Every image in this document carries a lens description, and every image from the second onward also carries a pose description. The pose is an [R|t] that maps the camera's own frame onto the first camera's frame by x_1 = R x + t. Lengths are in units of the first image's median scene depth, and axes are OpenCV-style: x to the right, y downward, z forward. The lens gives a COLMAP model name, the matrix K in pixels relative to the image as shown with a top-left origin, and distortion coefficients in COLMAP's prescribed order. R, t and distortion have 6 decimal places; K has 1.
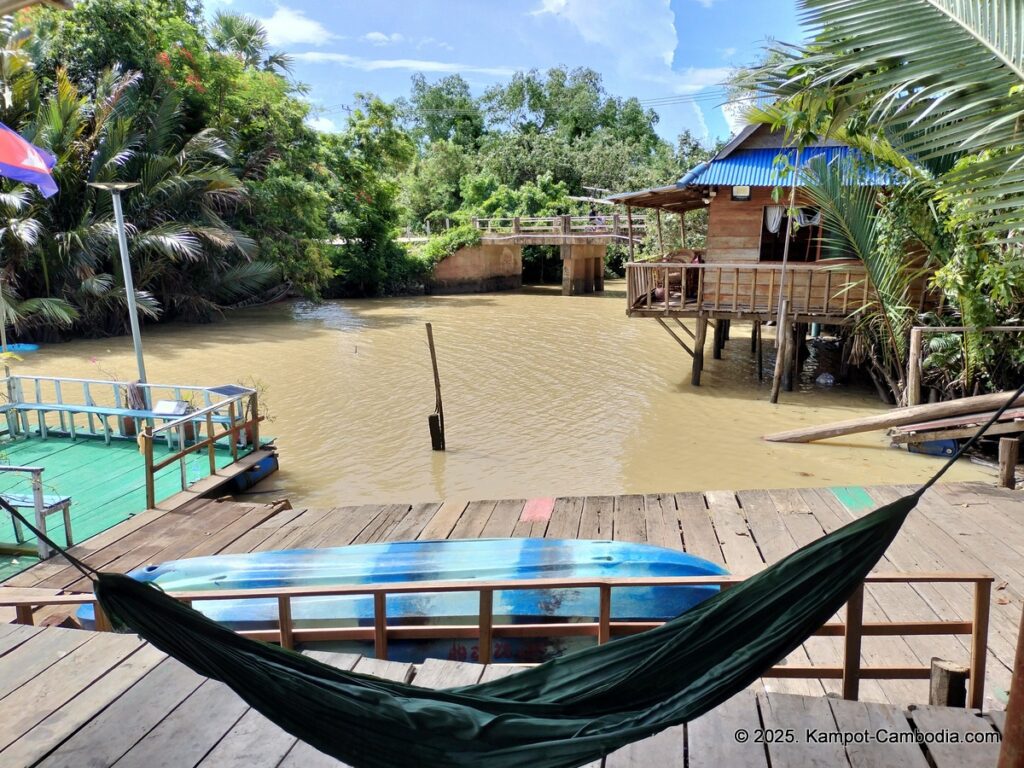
lens RADIAL K [[748.7, 0, 512.0], [0, 748.7, 384.0], [0, 0, 1]] dist [0.063553, -0.083096]
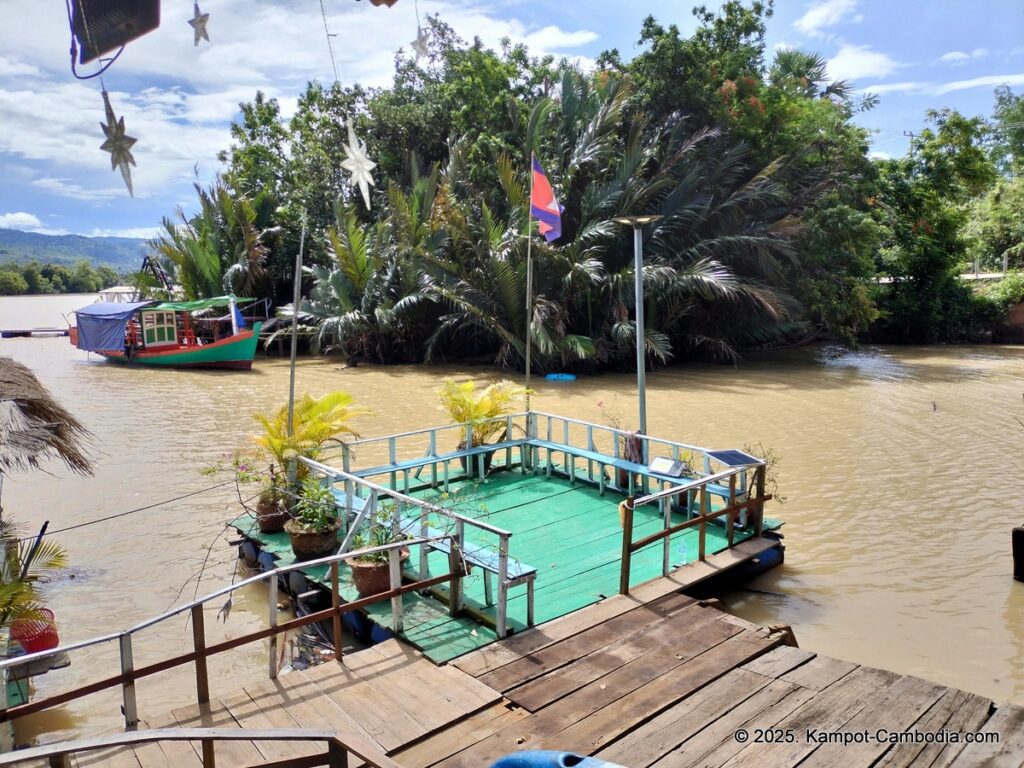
lens RADIAL K [[702.4, 0, 512.0], [0, 702.4, 384.0], [0, 0, 1]] dist [0.042786, -0.004841]
pose [[0.770364, 0.085001, -0.631913, -0.078896], [-0.113214, 0.993561, -0.004371, -0.039914], [0.627472, 0.074908, 0.775027, 0.240526]]
